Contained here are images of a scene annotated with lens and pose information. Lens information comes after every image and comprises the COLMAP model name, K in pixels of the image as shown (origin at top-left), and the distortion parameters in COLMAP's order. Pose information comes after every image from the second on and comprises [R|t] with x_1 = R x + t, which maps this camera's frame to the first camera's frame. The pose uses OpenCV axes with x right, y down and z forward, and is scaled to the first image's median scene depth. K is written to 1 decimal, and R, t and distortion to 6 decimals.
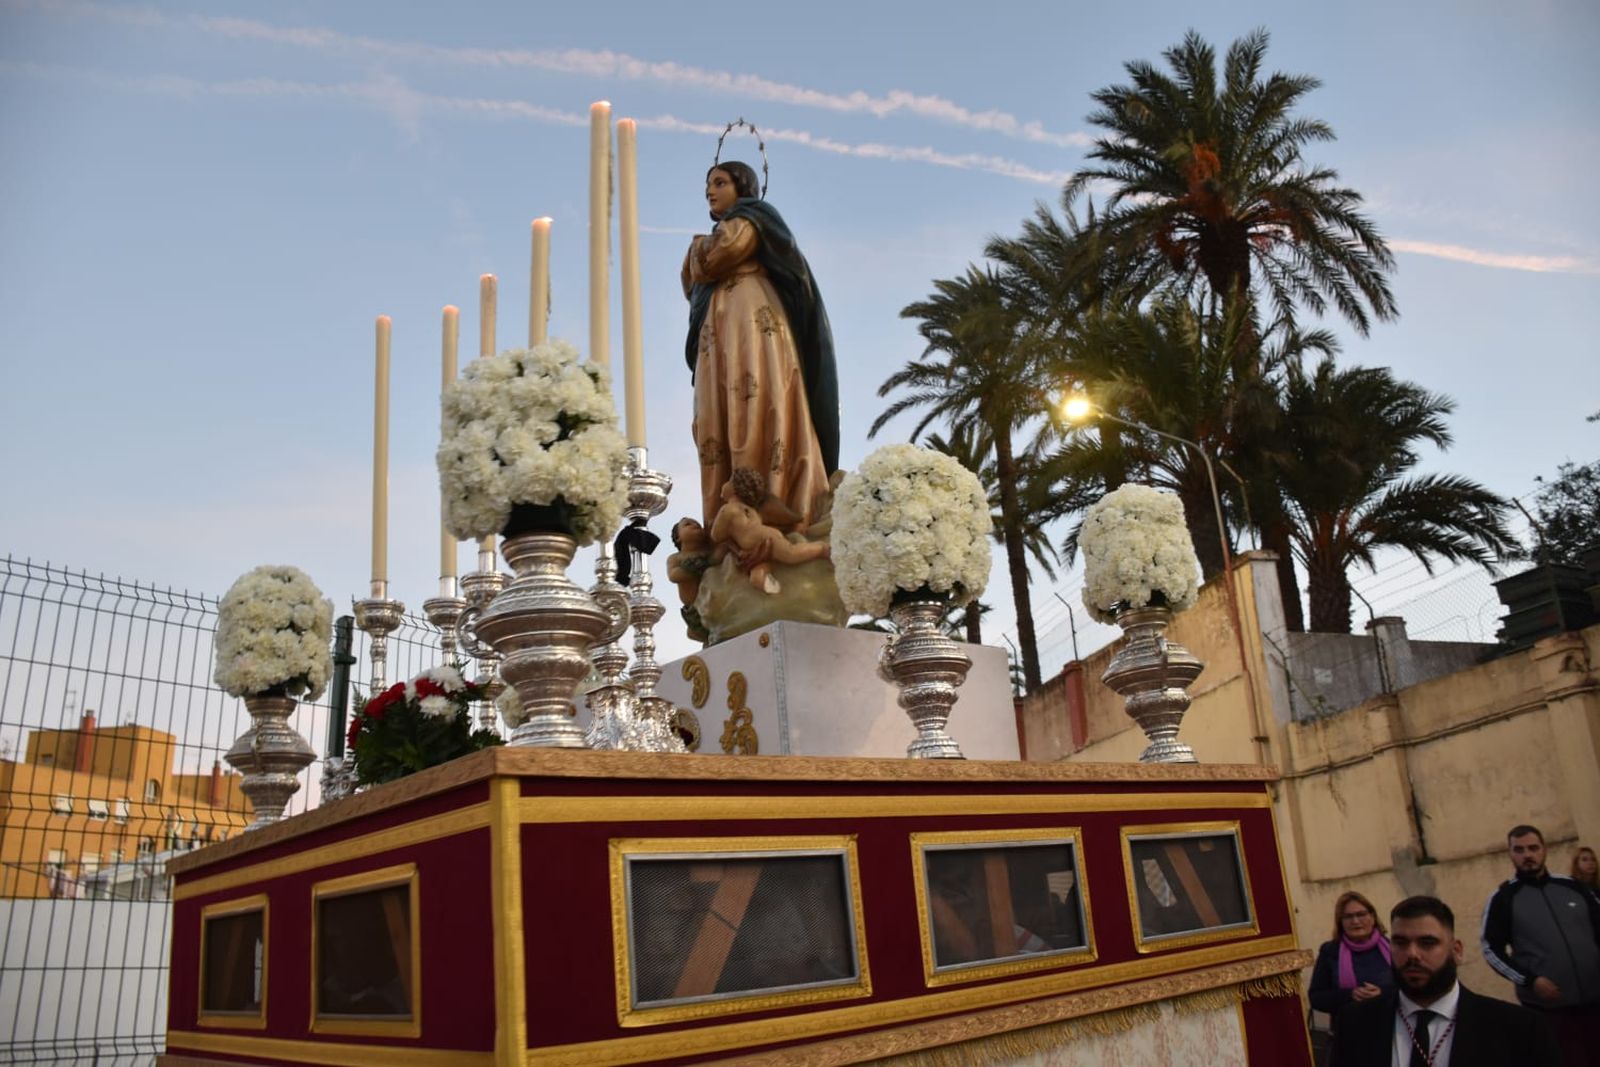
lens RADIAL K [[1260.0, 0, 796.8], [0, 1260.0, 523.1], [0, 0, 1]] dist [-0.140296, 0.101686]
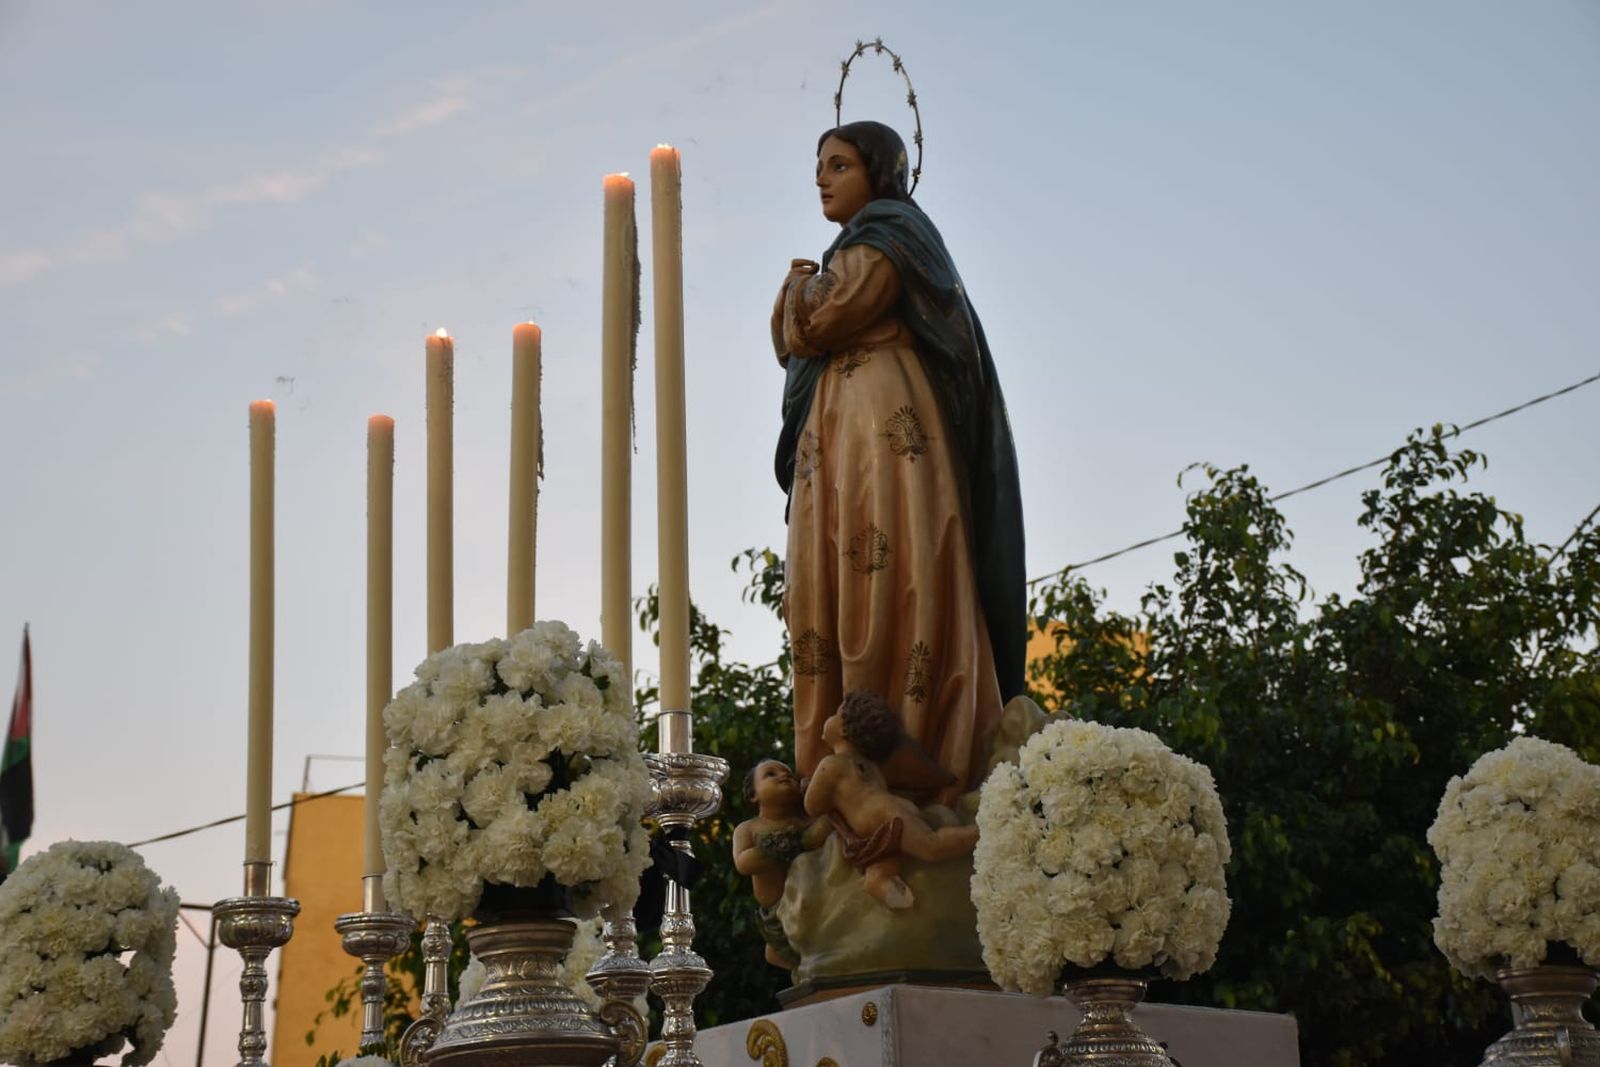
lens RADIAL K [[2932.8, 0, 796.9], [0, 2932.8, 531.8], [0, 0, 1]] dist [0.179949, 1.722075]
pose [[0.993463, 0.020466, -0.112303, 0.090127], [-0.016148, 0.999100, 0.039227, -0.187415], [0.113004, -0.037157, 0.992899, -0.430124]]
